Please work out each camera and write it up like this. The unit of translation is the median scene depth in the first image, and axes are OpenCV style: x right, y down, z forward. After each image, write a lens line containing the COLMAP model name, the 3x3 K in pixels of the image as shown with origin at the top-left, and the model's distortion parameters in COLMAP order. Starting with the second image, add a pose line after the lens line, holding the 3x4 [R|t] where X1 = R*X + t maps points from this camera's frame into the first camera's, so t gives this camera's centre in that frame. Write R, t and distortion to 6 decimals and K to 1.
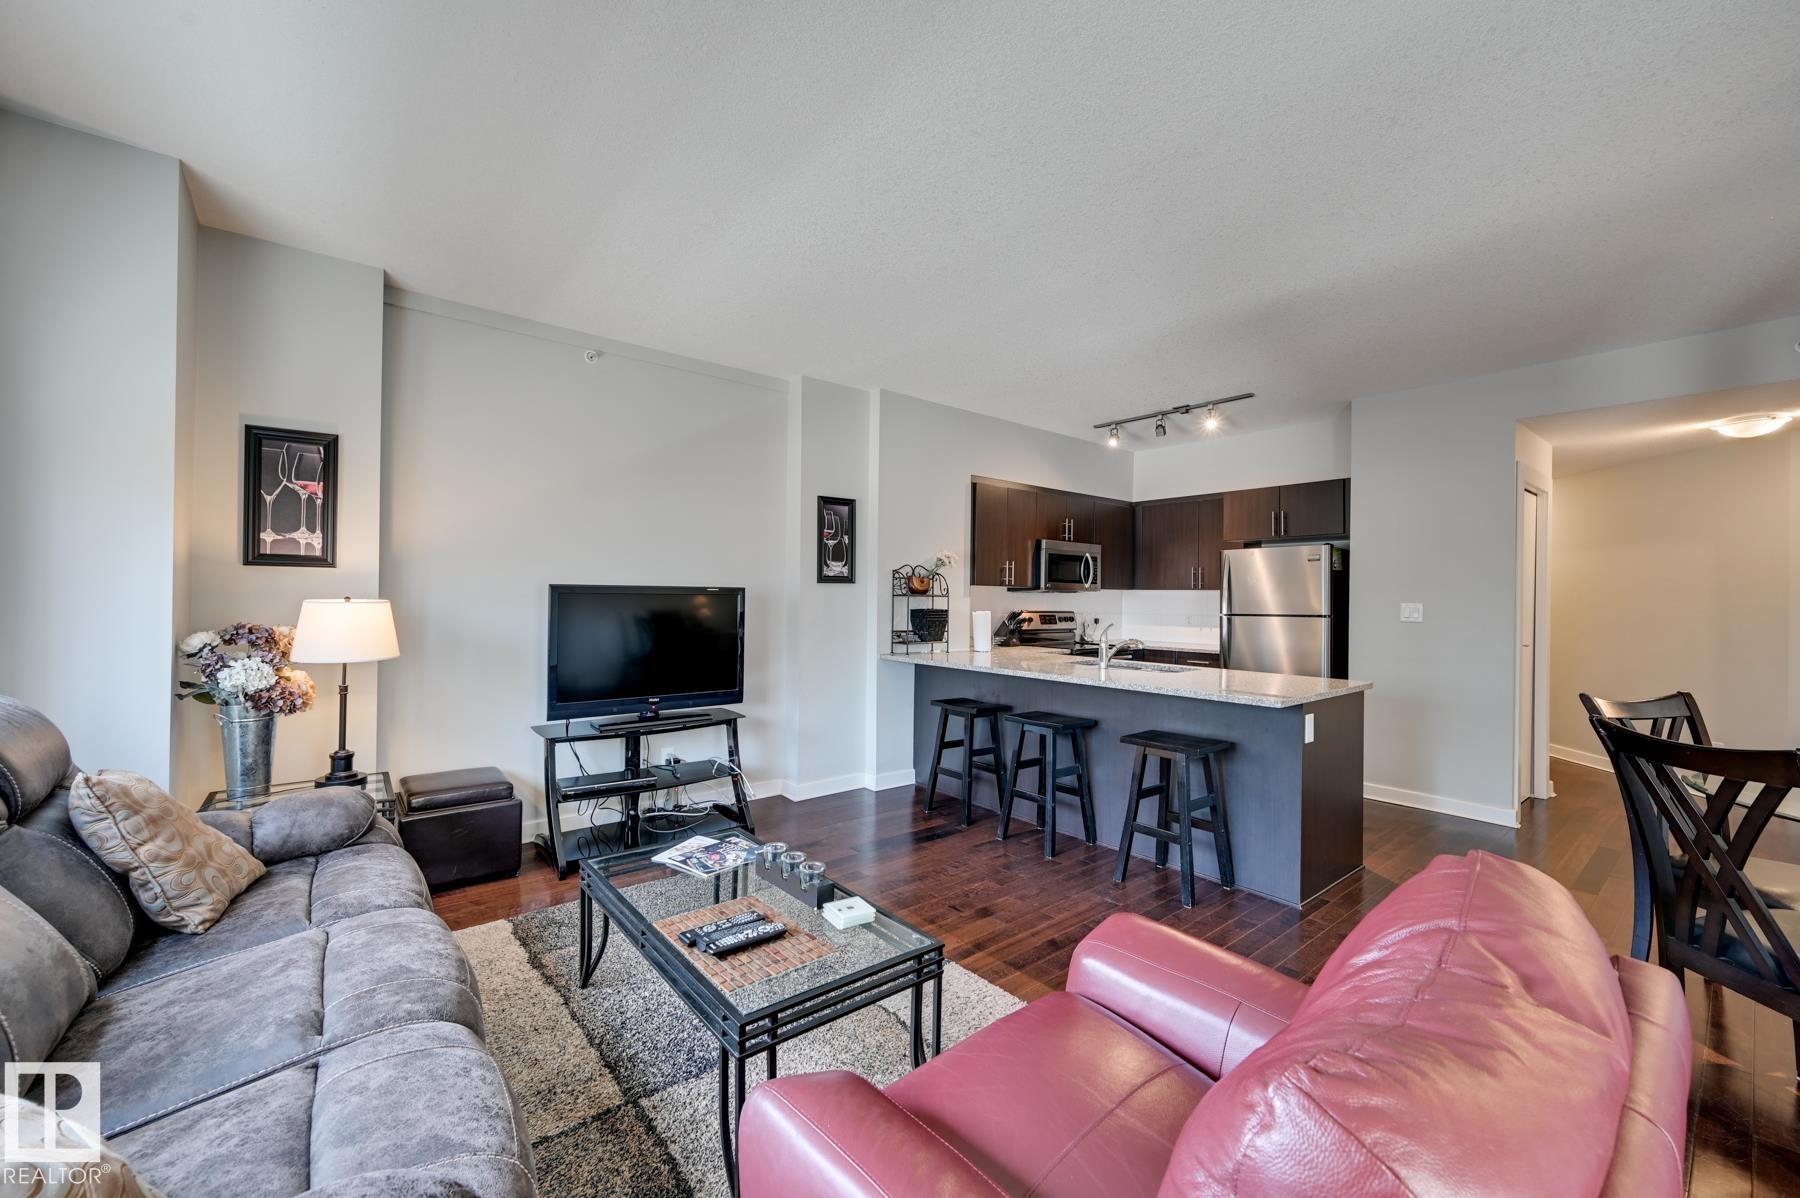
lens RADIAL K [[705.3, 0, 904.9], [0, 705.3, 596.3], [0, 0, 1]] dist [-0.005547, 0.002152]
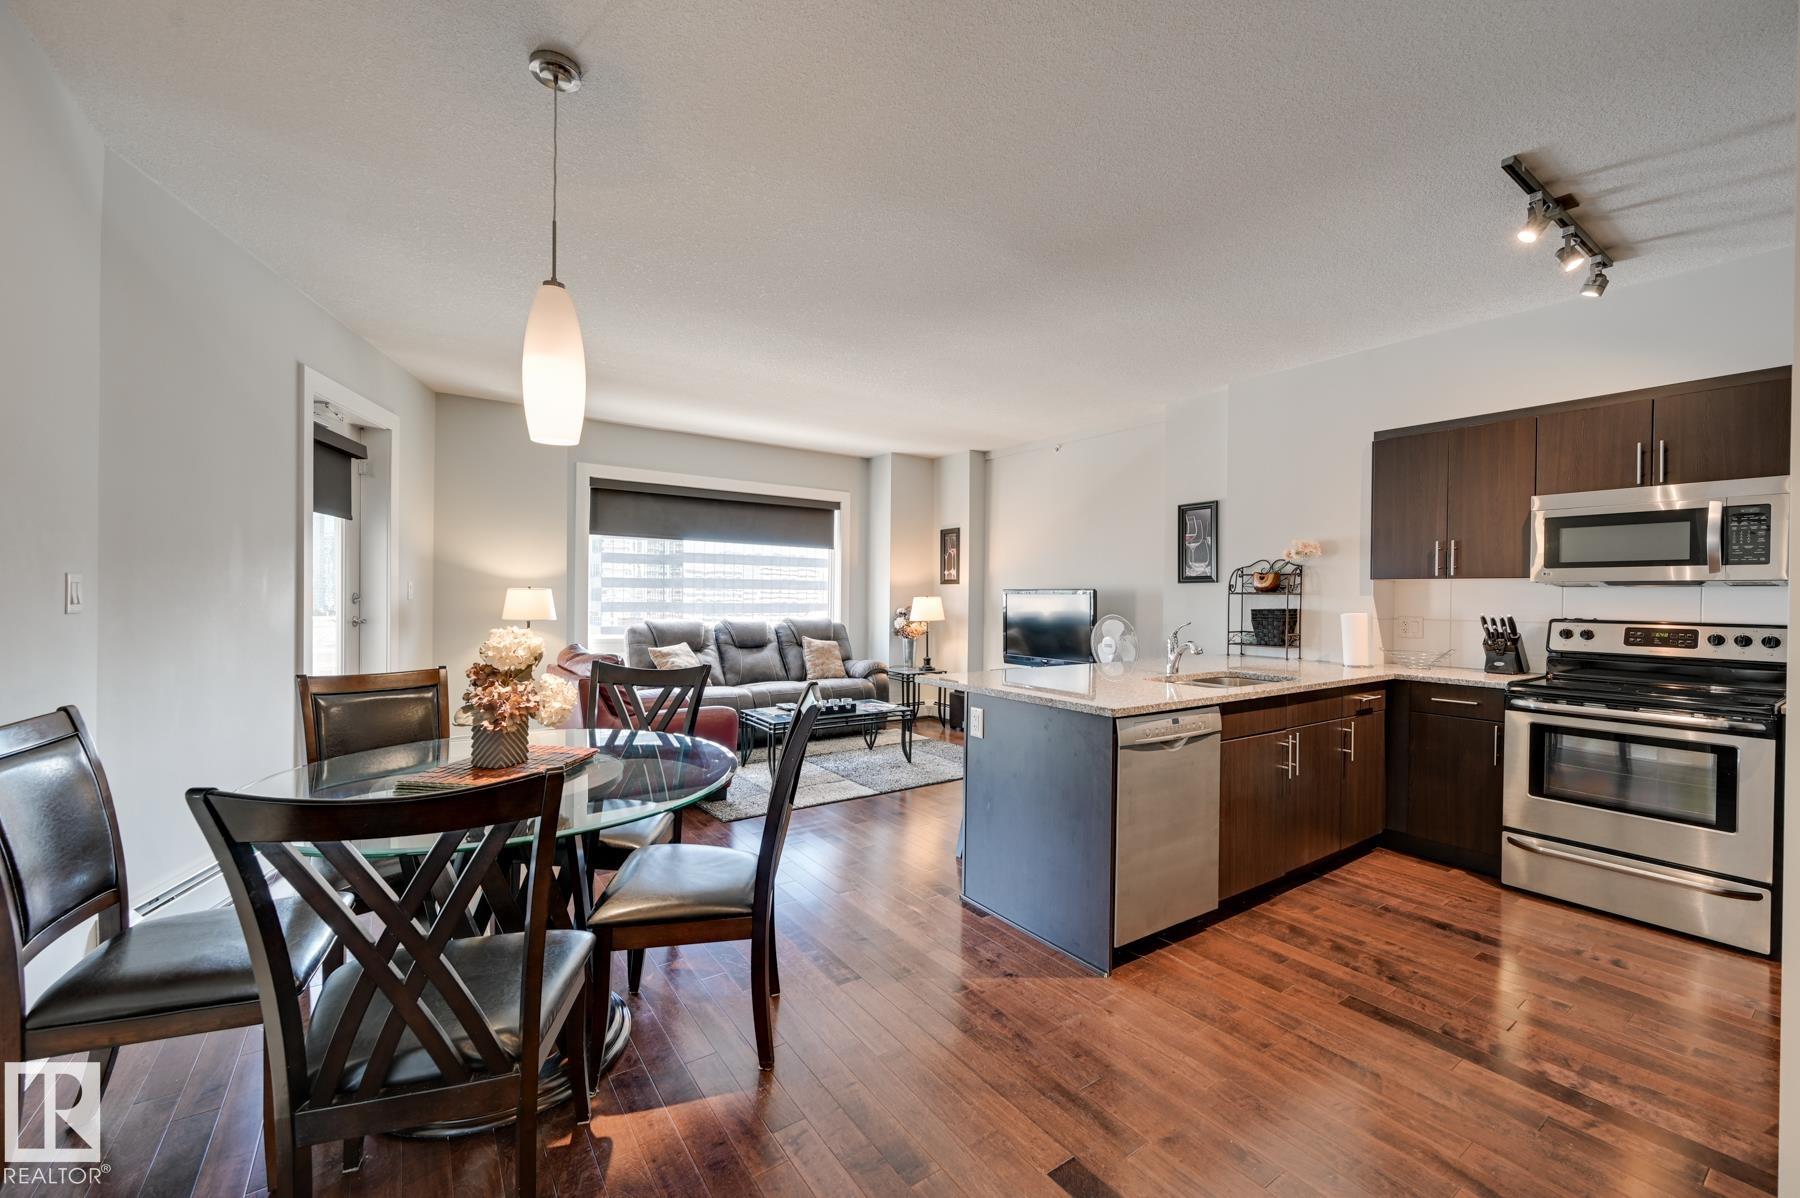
lens RADIAL K [[723.7, 0, 900.2], [0, 723.7, 588.3], [0, 0, 1]] dist [0.001001, -0.000320]
pose [[-0.076773, -0.022959, -0.996784, 0.997492], [-0.010149, 0.999701, -0.022244, 0.018082], [0.996997, 0.008409, -0.076984, 0.615357]]
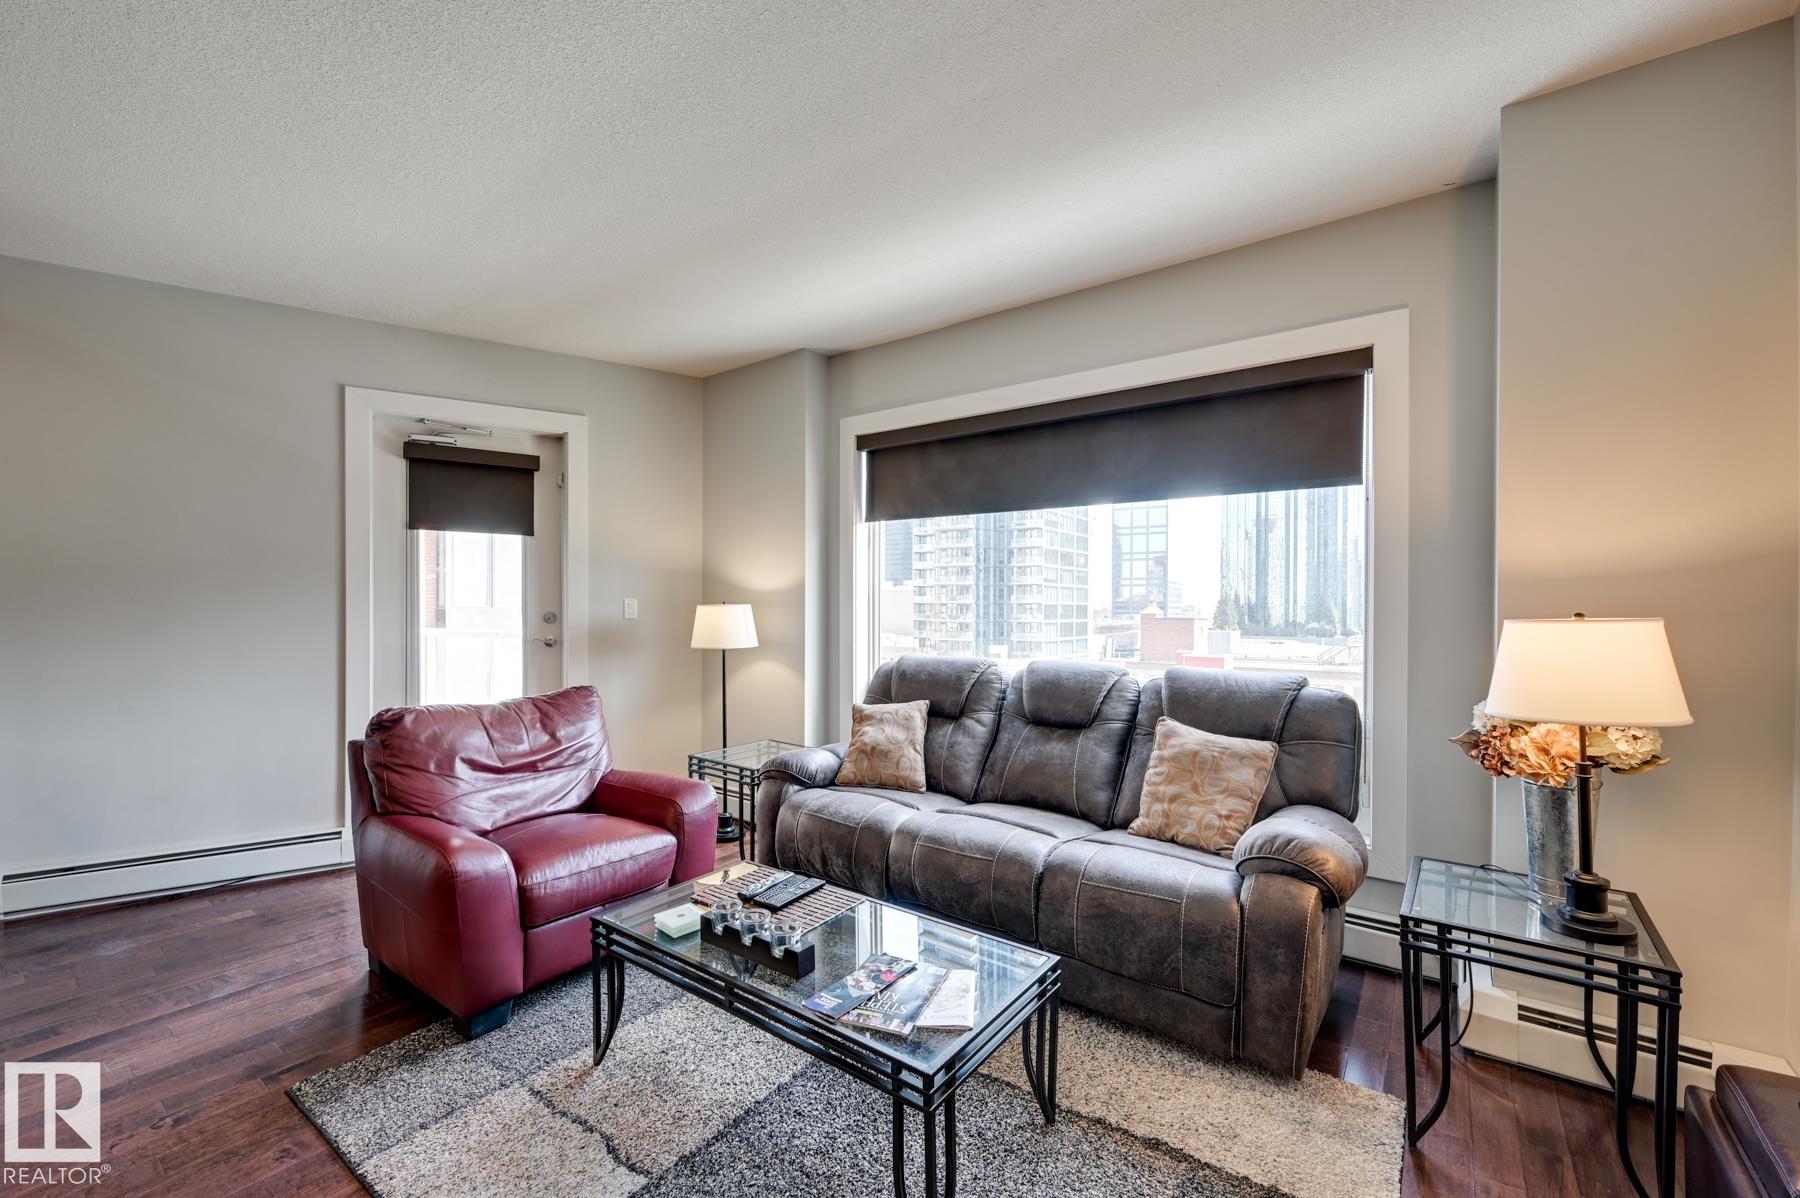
lens RADIAL K [[723.7, 0, 894.7], [0, 723.7, 616.2], [0, 0, 1]] dist [0.001001, -0.000320]
pose [[-0.969696, -0.011628, -0.244038, -0.049235], [-0.013685, 0.999884, 0.006734, 0.003921], [0.243931, 0.009869, -0.969742, 0.808376]]
